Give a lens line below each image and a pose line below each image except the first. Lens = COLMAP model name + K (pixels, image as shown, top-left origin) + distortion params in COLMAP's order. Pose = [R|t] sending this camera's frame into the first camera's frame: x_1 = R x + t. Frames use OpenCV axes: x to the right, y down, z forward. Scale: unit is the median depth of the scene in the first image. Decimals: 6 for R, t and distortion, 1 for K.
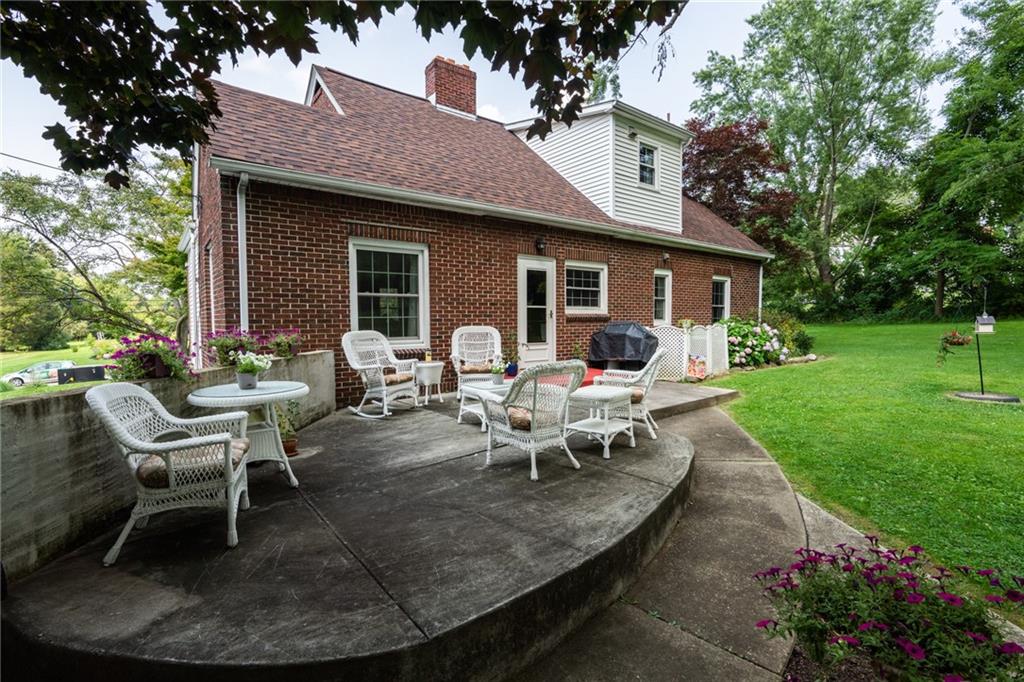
lens RADIAL K [[471.5, 0, 512.0], [0, 471.5, 341.0], [0, 0, 1]] dist [-0.002820, 0.001363]
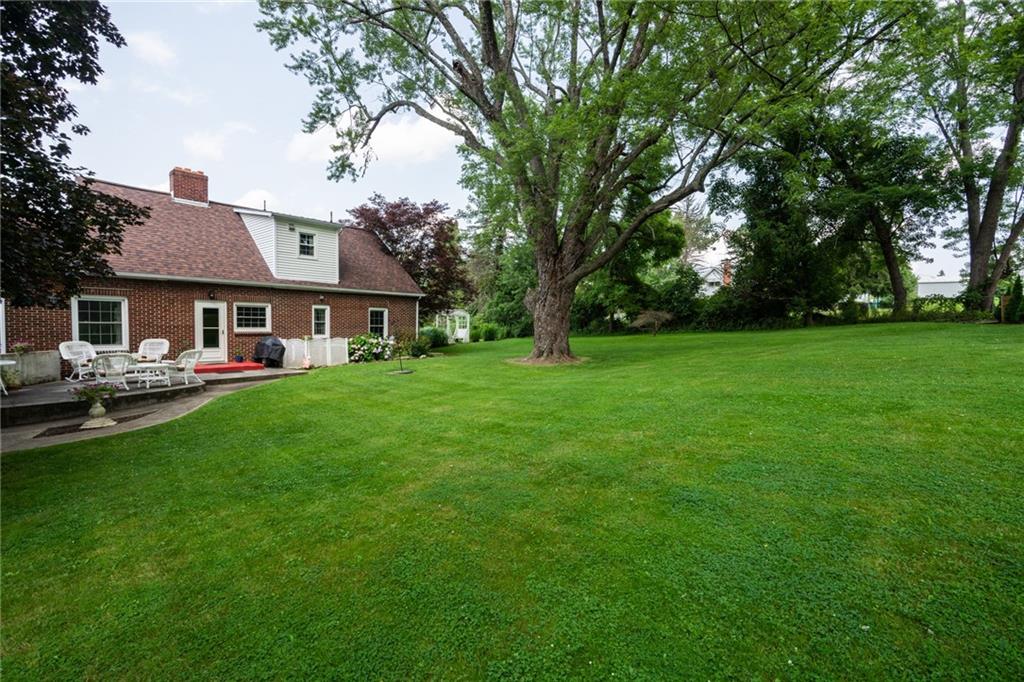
lens RADIAL K [[471.5, 0, 512.0], [0, 471.5, 341.0], [0, 0, 1]] dist [-0.002820, 0.001363]
pose [[0.977204, 0.005587, 0.212229, 0.780221], [-0.002401, 0.999881, -0.015267, 0.002306], [-0.212289, 0.014410, 0.977101, -0.993377]]
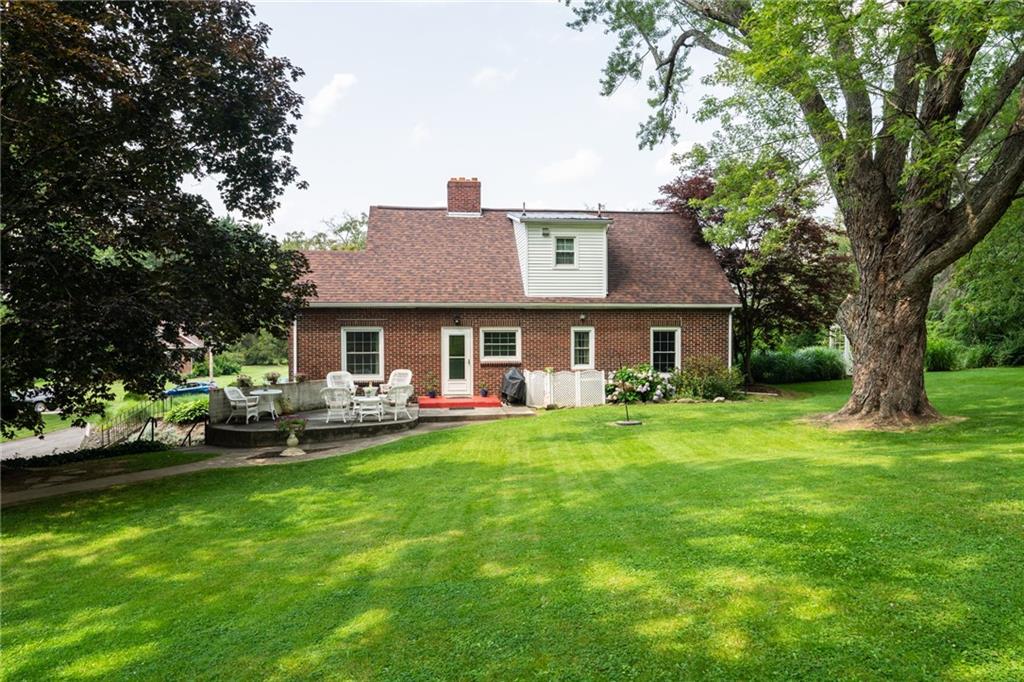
lens RADIAL K [[740.8, 0, 499.1], [0, 740.8, 340.8], [0, 0, 1]] dist [-0.006184, -0.001586]
pose [[0.859565, 0.009194, -0.510943, 1.449697], [-0.024602, 0.999423, -0.023405, -0.071705], [0.510434, 0.032689, 0.859296, -1.103281]]
